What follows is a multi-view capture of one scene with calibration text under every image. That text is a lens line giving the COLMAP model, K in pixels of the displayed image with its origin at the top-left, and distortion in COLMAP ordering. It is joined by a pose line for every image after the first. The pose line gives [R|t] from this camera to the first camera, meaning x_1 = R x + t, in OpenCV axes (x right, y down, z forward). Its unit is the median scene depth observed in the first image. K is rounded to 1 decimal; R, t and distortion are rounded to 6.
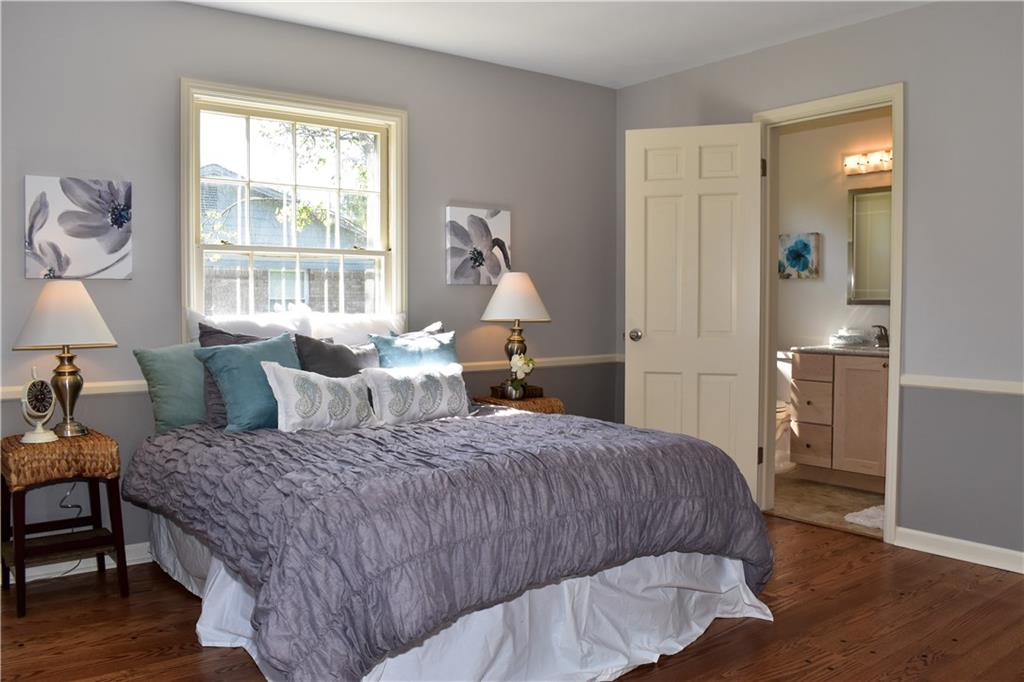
lens RADIAL K [[867.8, 0, 512.0], [0, 867.8, 341.0], [0, 0, 1]] dist [-0.009670, -0.008678]
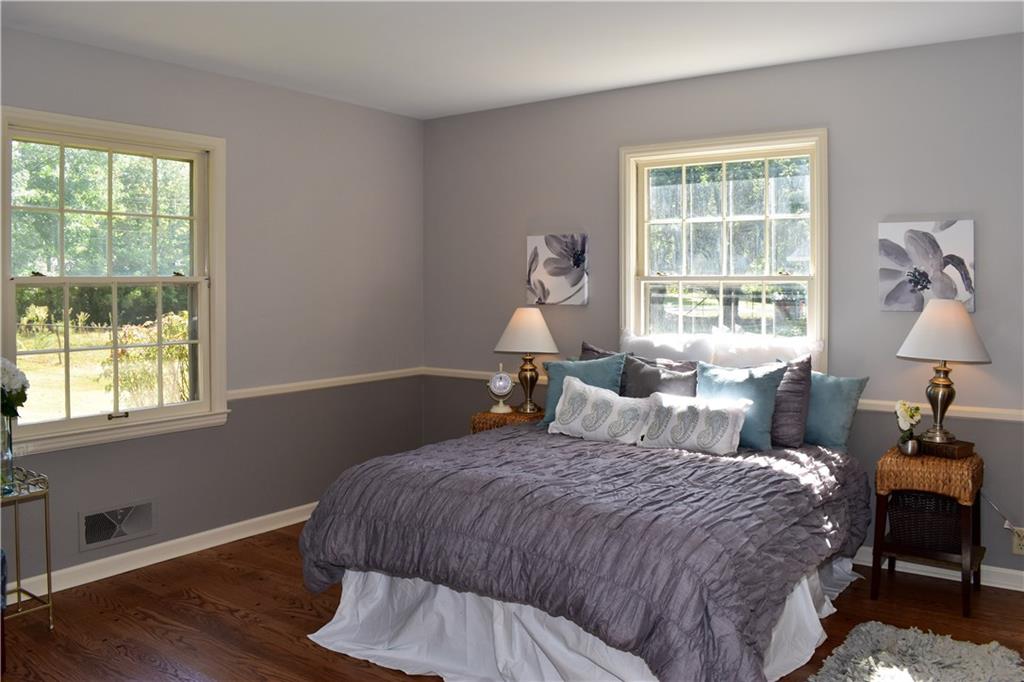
lens RADIAL K [[867.8, 0, 512.0], [0, 867.8, 341.0], [0, 0, 1]] dist [-0.009670, -0.008678]
pose [[0.312078, 0.070580, -0.947431, 0.824794], [-0.036625, 0.997389, 0.062238, -0.096729], [0.949350, 0.015277, 0.313848, 0.471356]]
